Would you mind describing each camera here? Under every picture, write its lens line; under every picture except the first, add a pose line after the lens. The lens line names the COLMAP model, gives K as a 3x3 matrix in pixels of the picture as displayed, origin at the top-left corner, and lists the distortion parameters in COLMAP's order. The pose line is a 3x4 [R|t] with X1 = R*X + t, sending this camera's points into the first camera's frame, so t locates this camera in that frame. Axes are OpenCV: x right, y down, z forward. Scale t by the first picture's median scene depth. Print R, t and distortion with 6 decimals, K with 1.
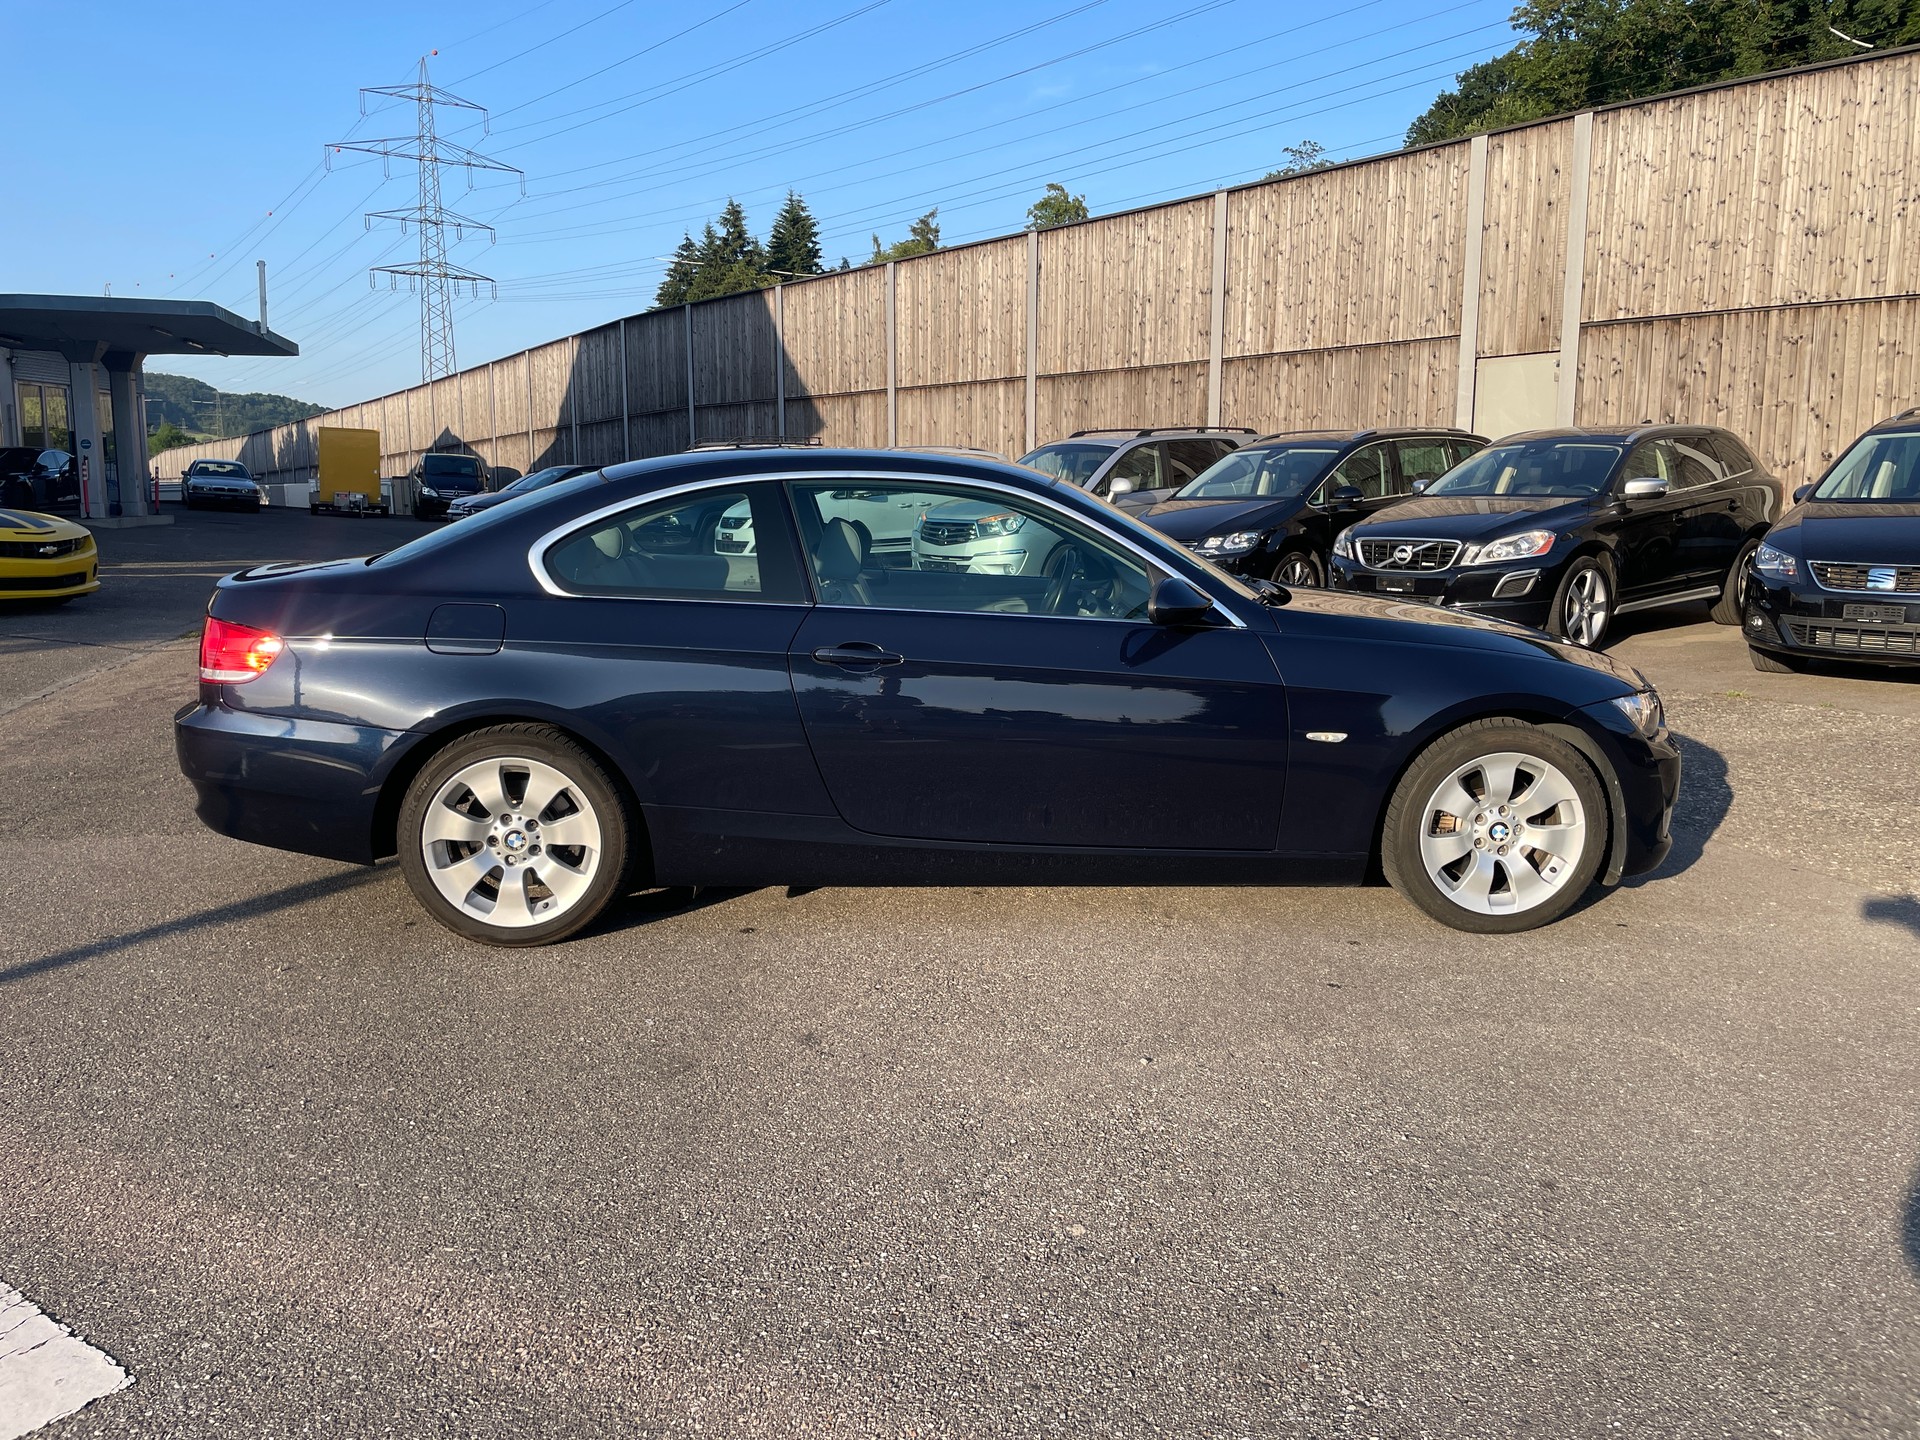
lens RADIAL K [[1452.2, 0, 956.2], [0, 1452.2, 709.3], [0, 0, 1]] dist [0.094050, -0.131713]
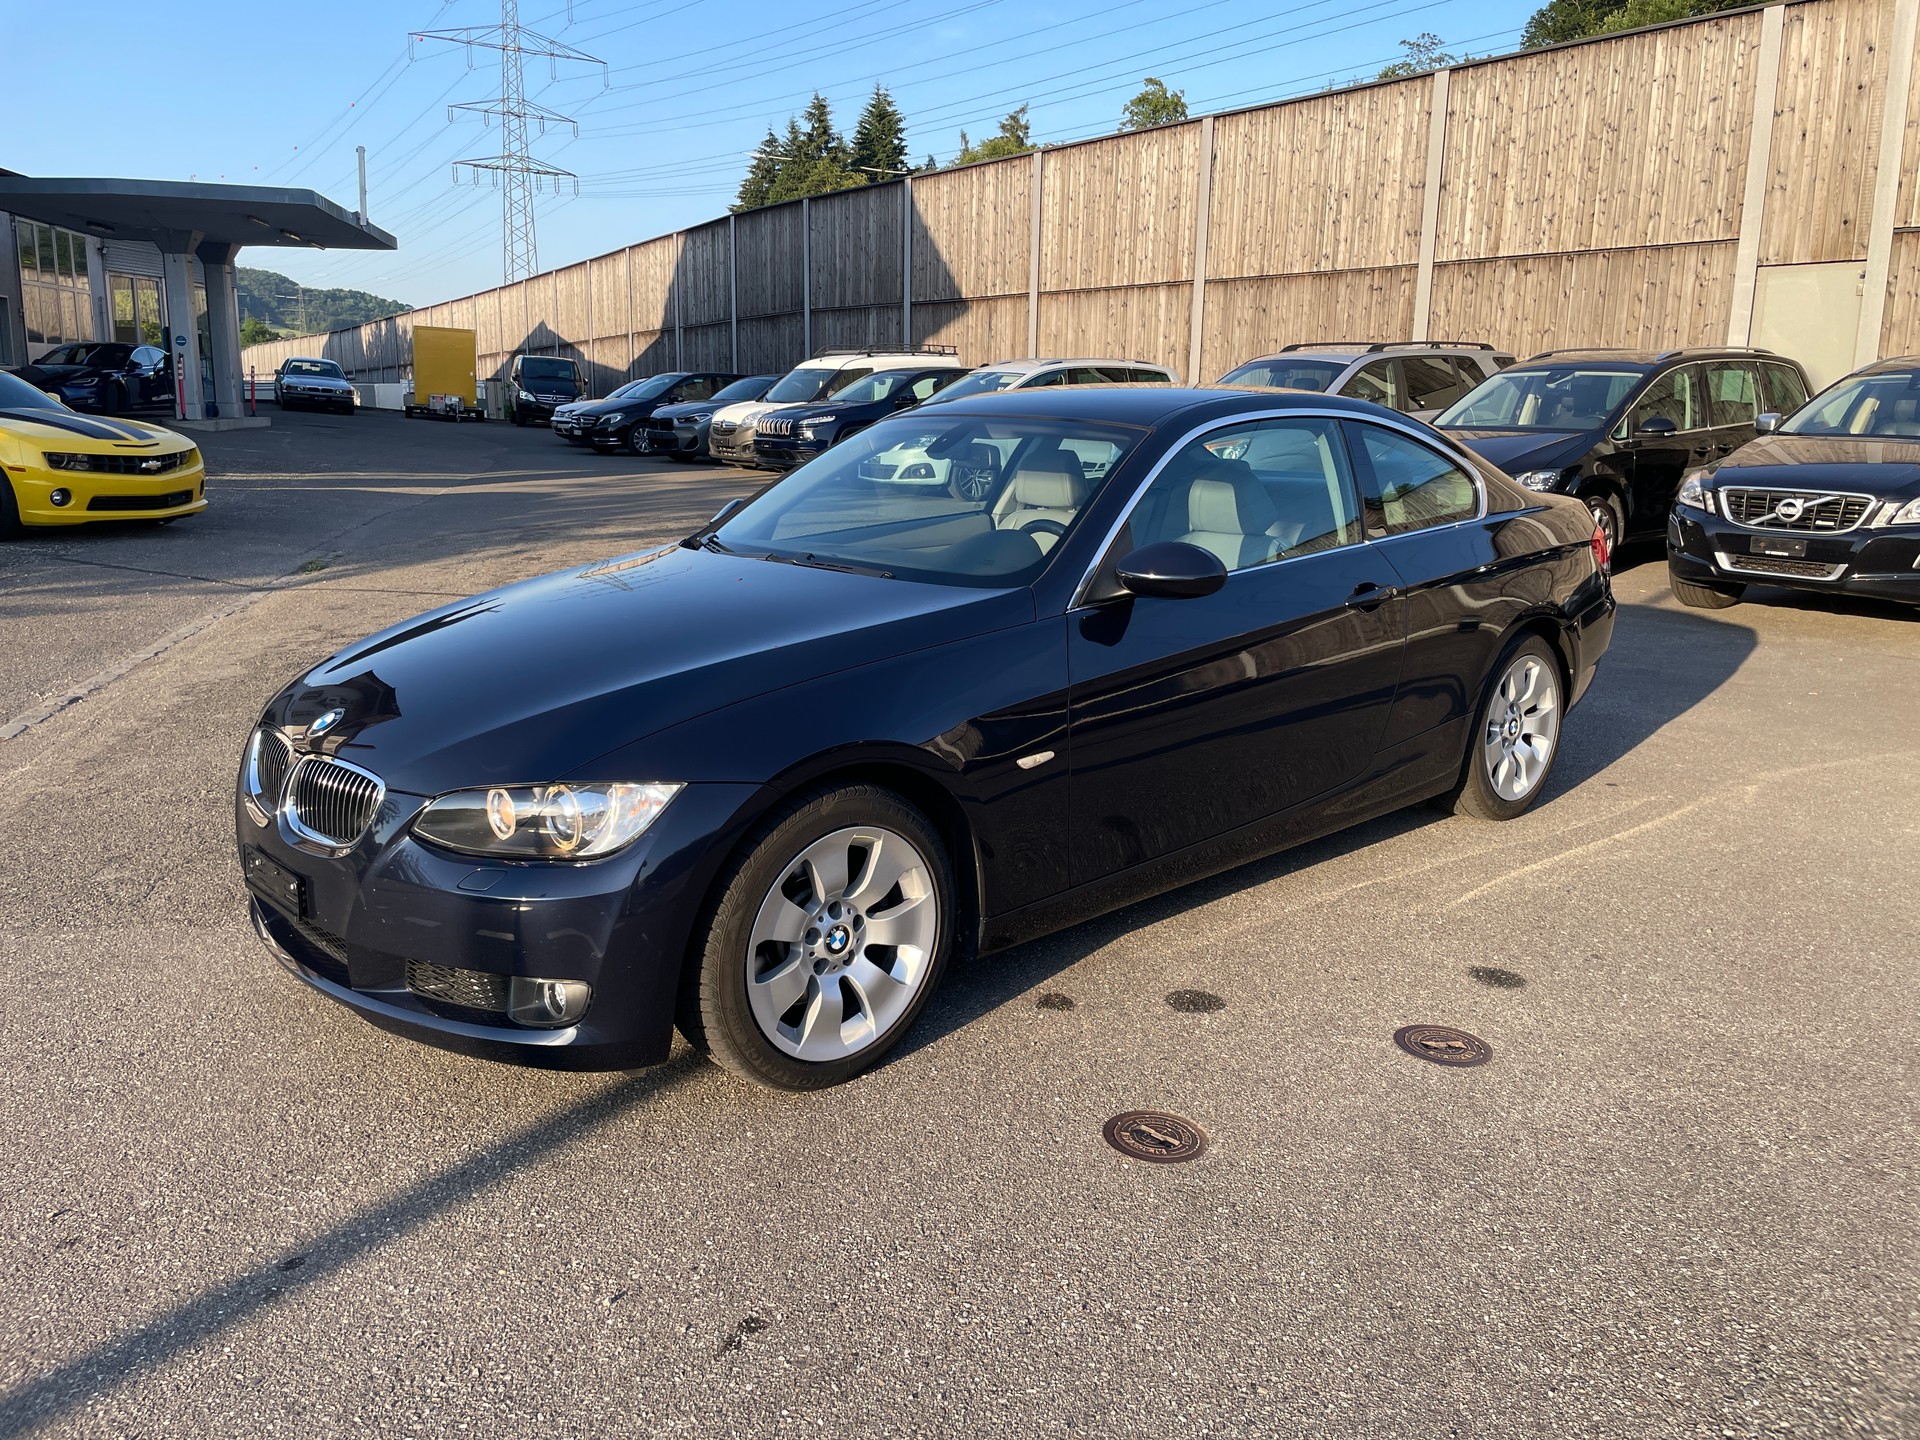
lens RADIAL K [[1456.8, 0, 964.8], [0, 1456.8, 705.3], [0, 0, 1]] dist [0.088140, -0.123895]
pose [[0.998808, 0.025412, -0.041687, -0.057576], [-0.022960, 0.998036, 0.058281, -0.018290], [0.043086, -0.057255, 0.997429, 0.084243]]
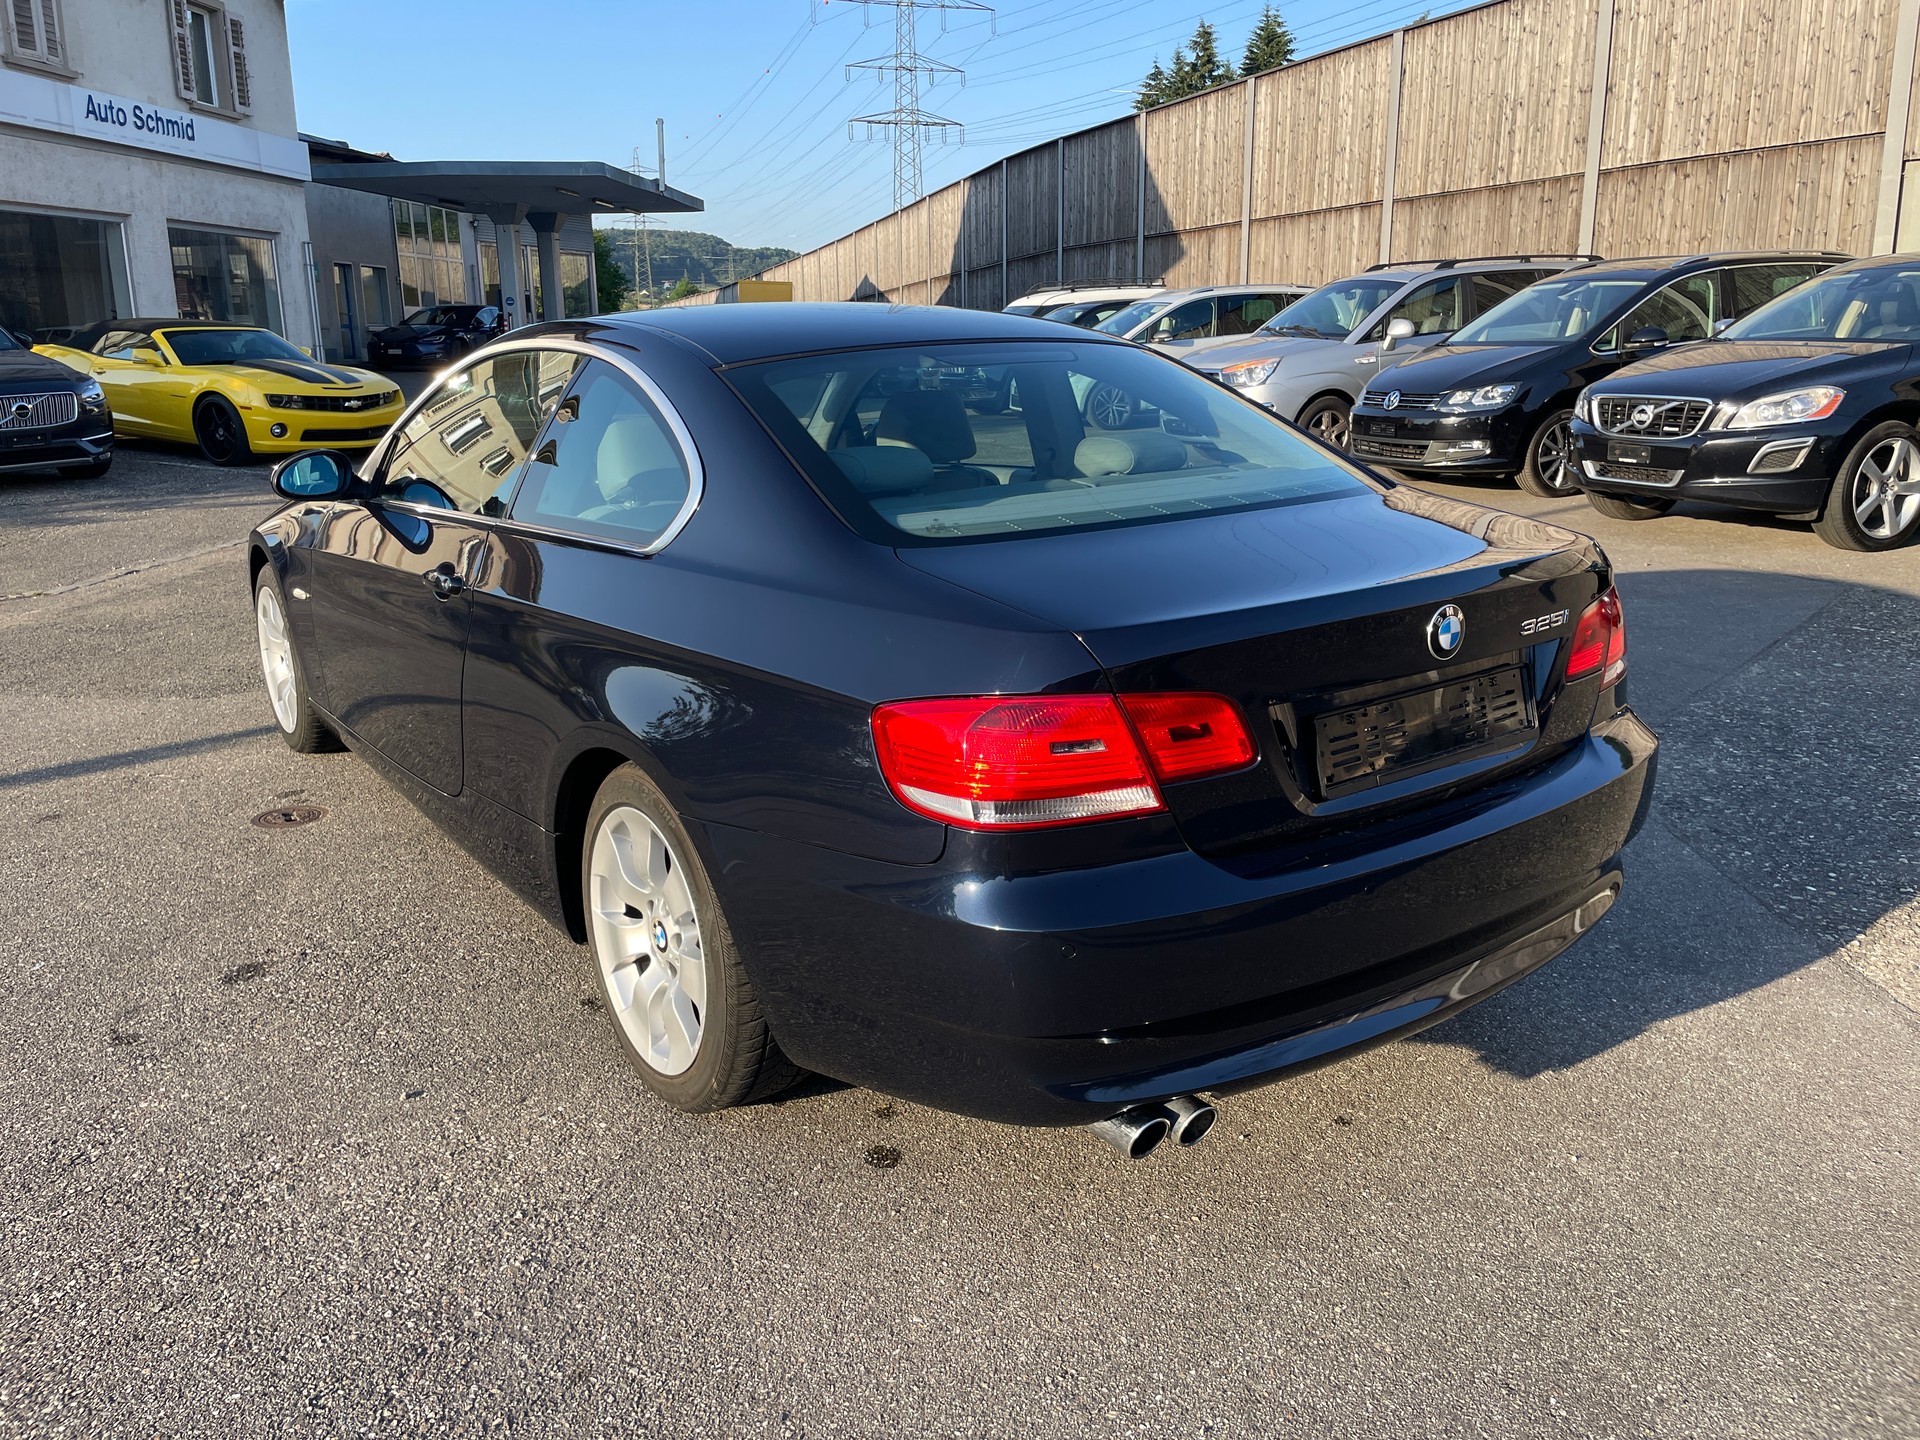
lens RADIAL K [[1459.9, 0, 955.2], [0, 1459.9, 696.5], [0, 0, 1]] dist [0.085959, -0.121515]
pose [[0.952490, 0.061415, -0.298314, 0.102411], [-0.033229, 0.994567, 0.098657, -0.010668], [0.302753, -0.084058, 0.949355, 0.053973]]
